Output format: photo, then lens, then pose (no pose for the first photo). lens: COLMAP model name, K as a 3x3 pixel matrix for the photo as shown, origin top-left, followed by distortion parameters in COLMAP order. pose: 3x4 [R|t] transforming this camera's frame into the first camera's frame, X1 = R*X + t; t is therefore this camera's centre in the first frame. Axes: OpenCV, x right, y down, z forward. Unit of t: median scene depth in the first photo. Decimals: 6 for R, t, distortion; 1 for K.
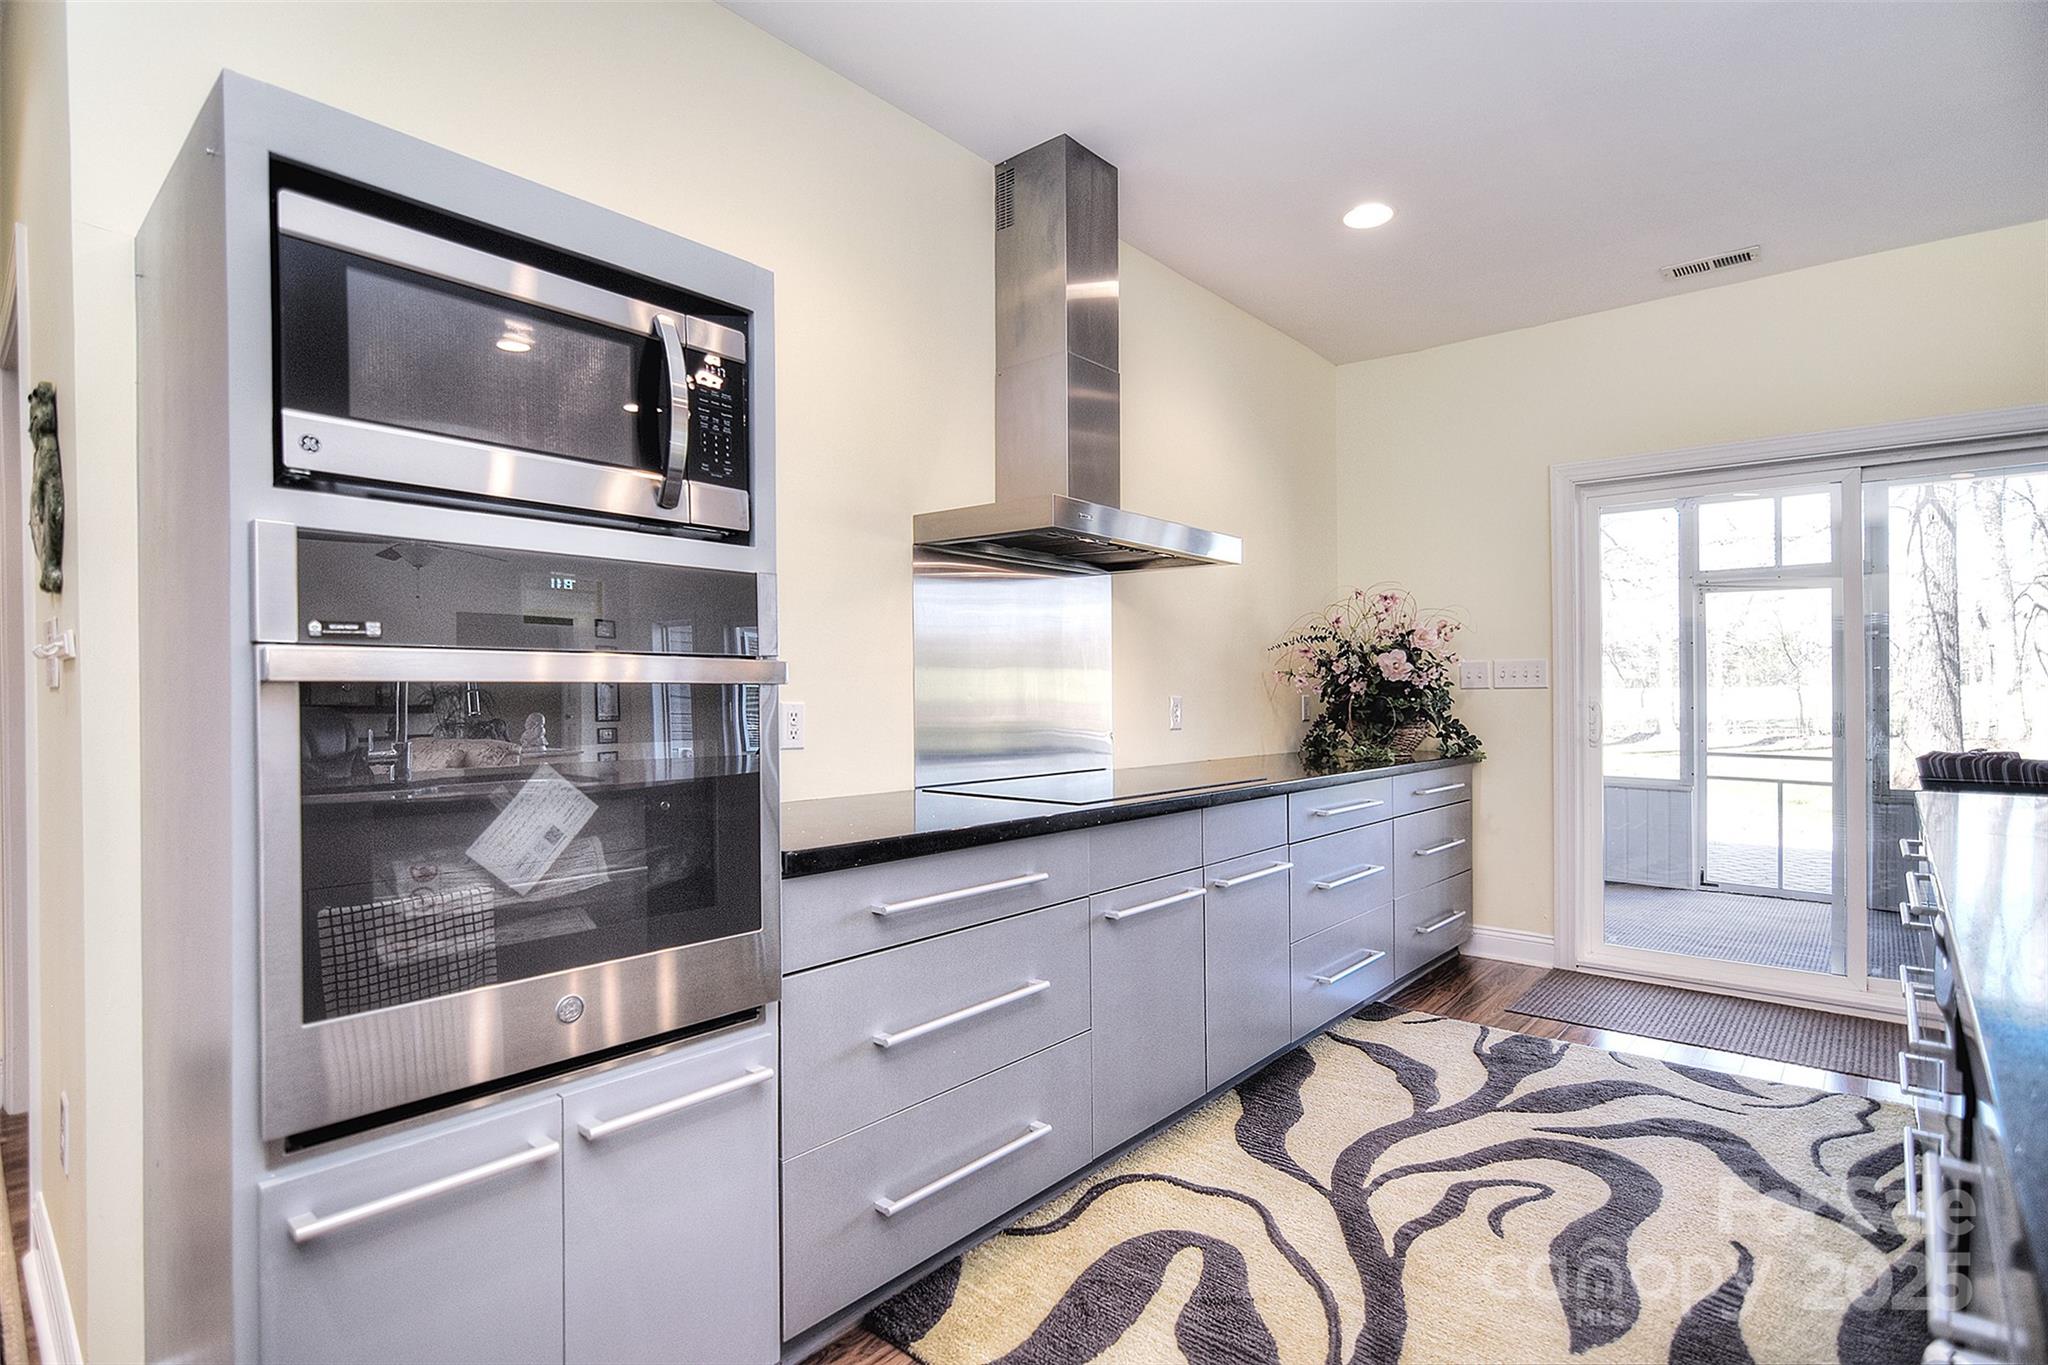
lens RADIAL K [[993.8, 0, 1033.5], [0, 993.8, 697.5], [0, 0, 1]] dist [-0.009882, -0.005574]
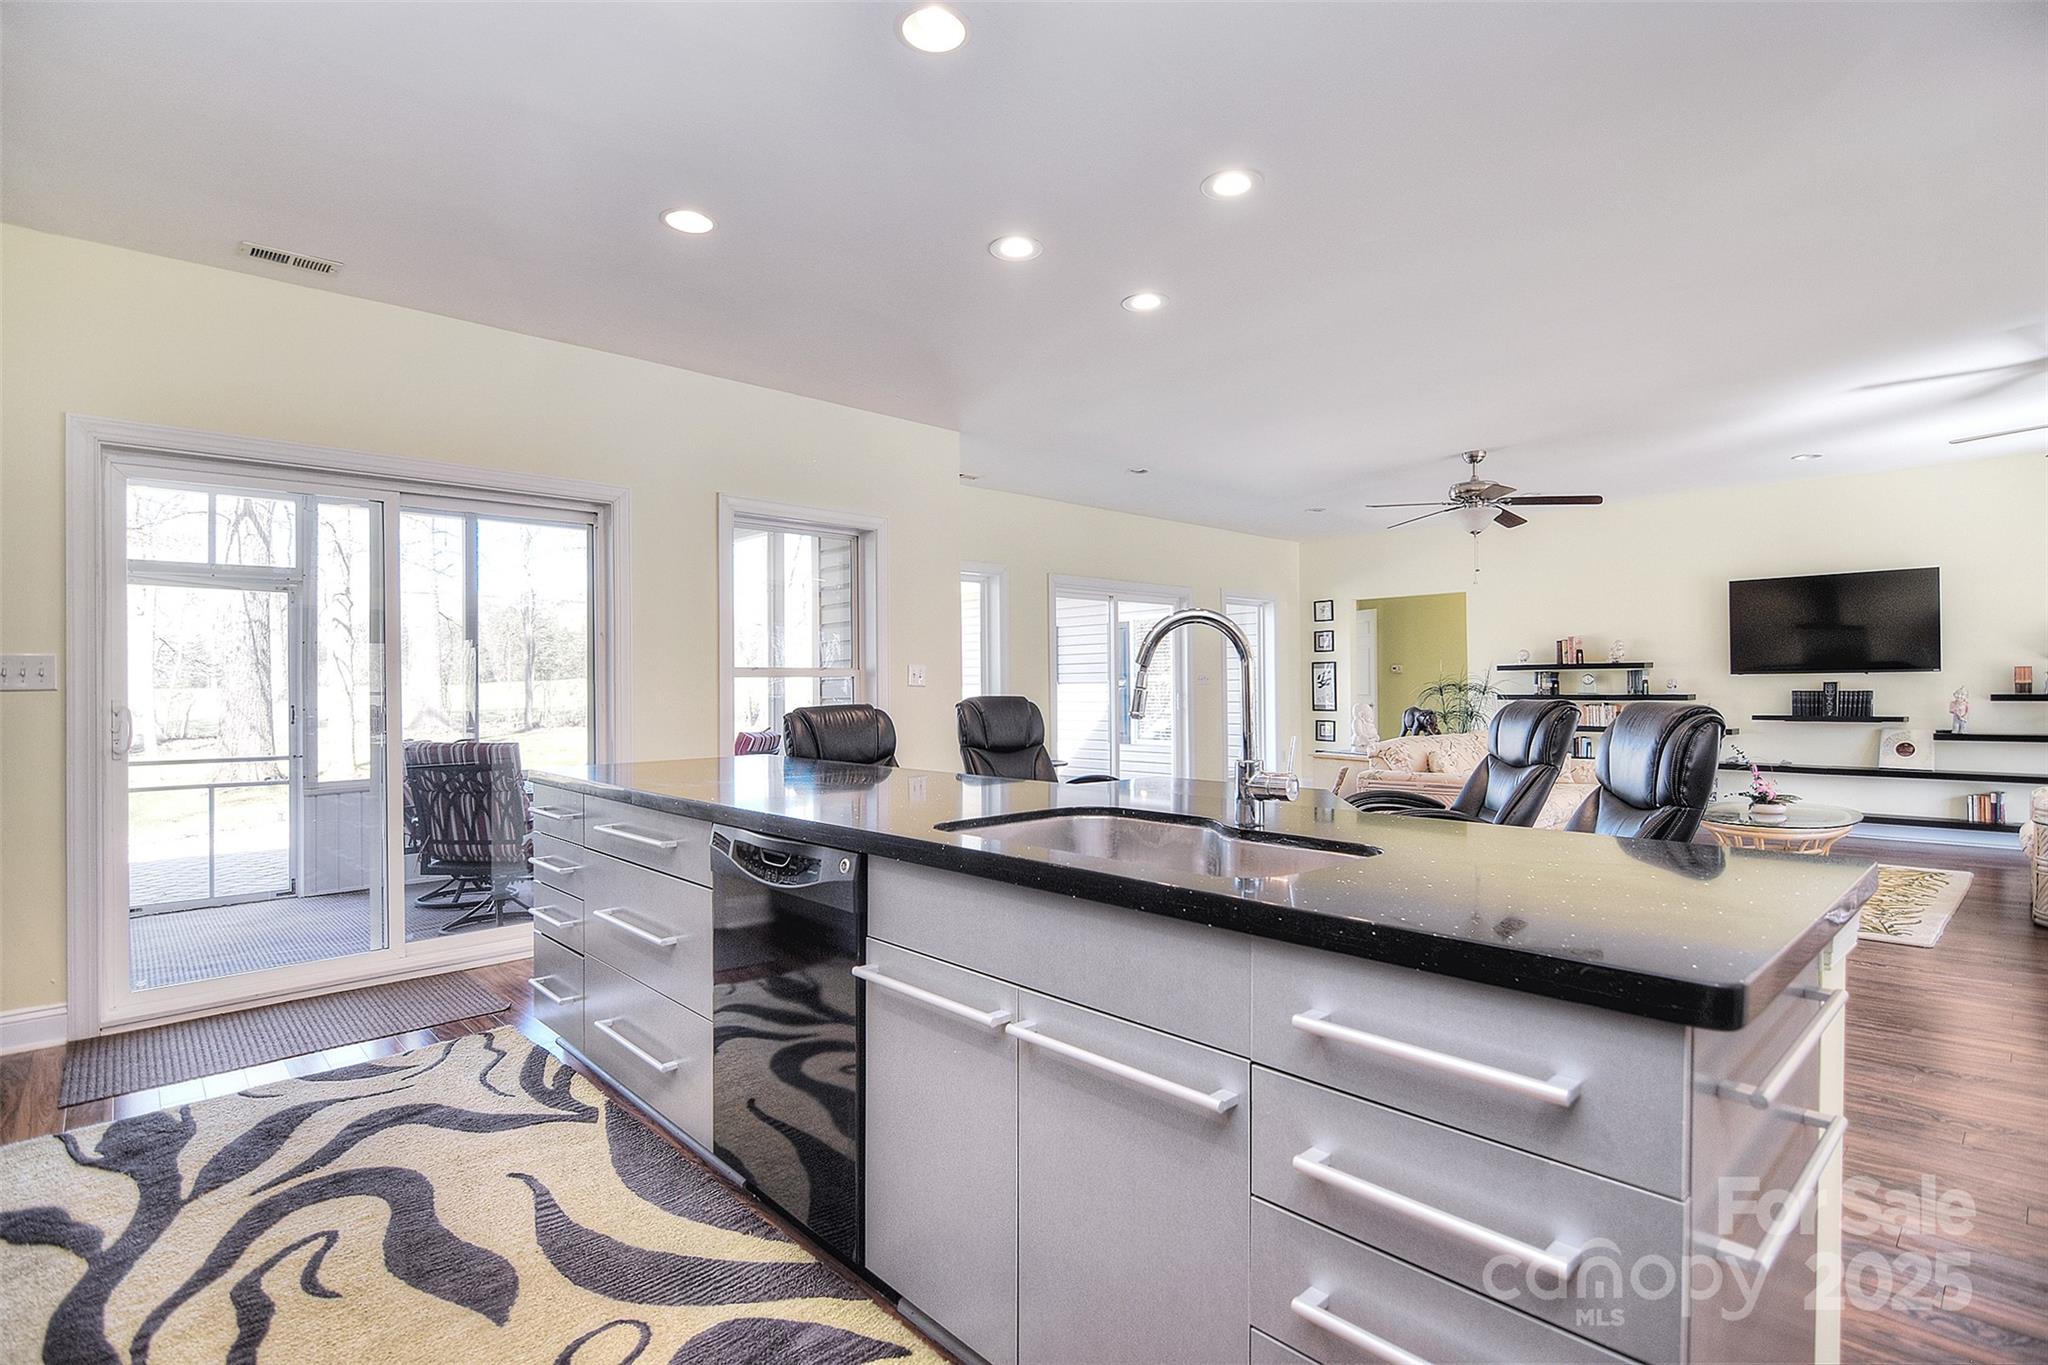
lens RADIAL K [[993.8, 0, 1053.2], [0, 993.8, 669.9], [0, 0, 1]] dist [-0.009882, -0.005574]
pose [[0.071910, 0.013372, 0.997321, -0.342983], [0.018412, 0.999722, -0.014732, 0.001070], [-0.997241, 0.019422, 0.071644, 0.251903]]
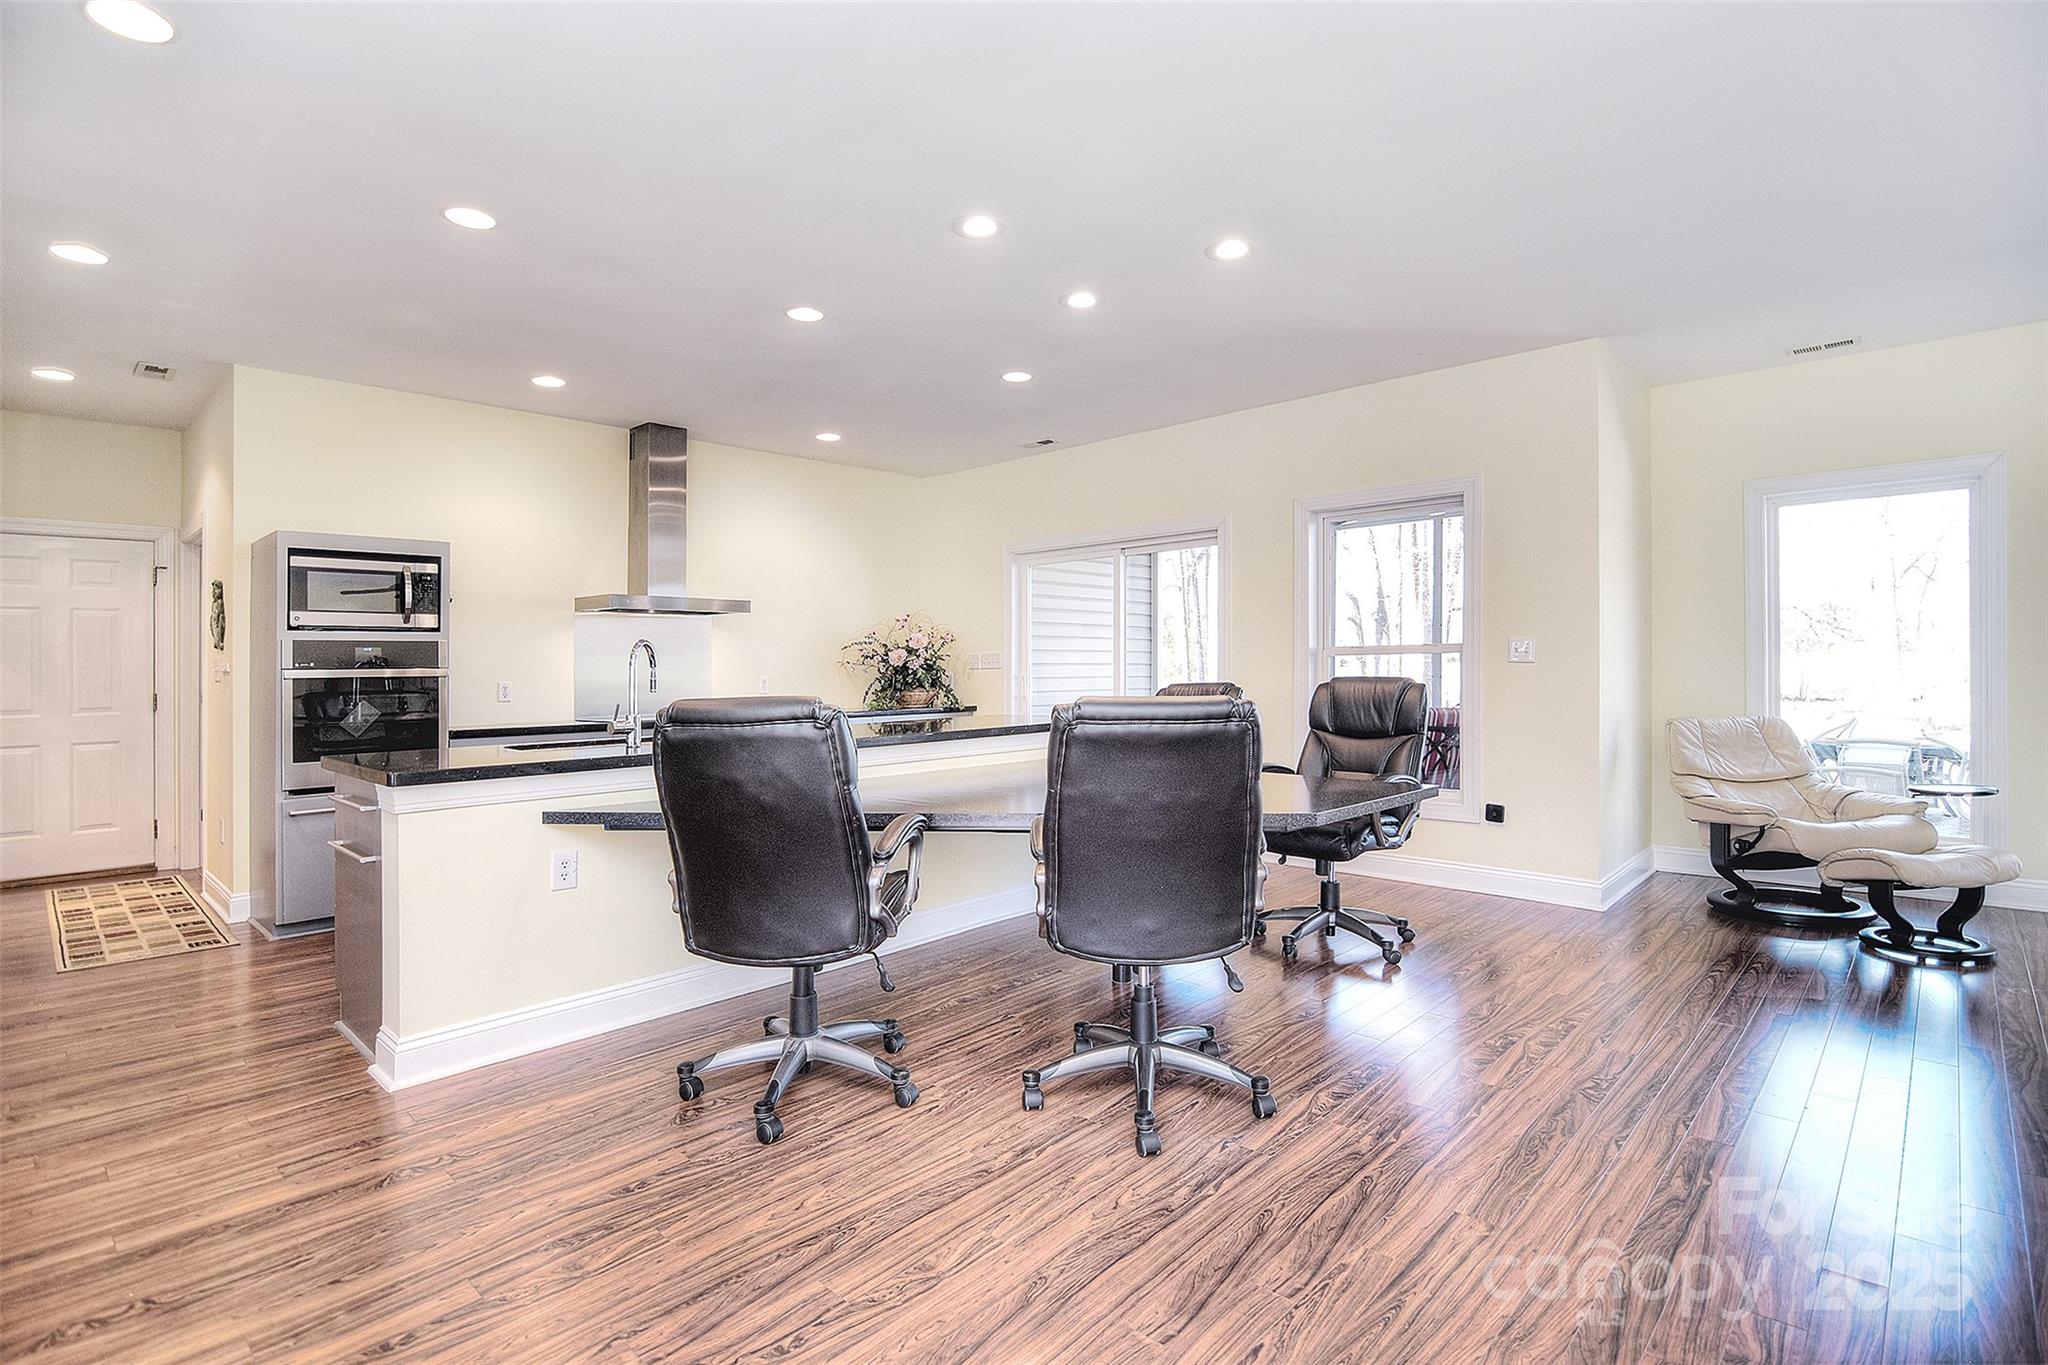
lens RADIAL K [[993.8, 0, 1027.2], [0, 993.8, 642.1], [0, 0, 1]] dist [-0.009882, -0.005574]
pose [[0.999196, -0.017286, -0.036179, 1.152103], [0.015849, 0.999088, -0.039640, 0.020454], [0.036831, 0.039035, 0.998559, -1.401751]]
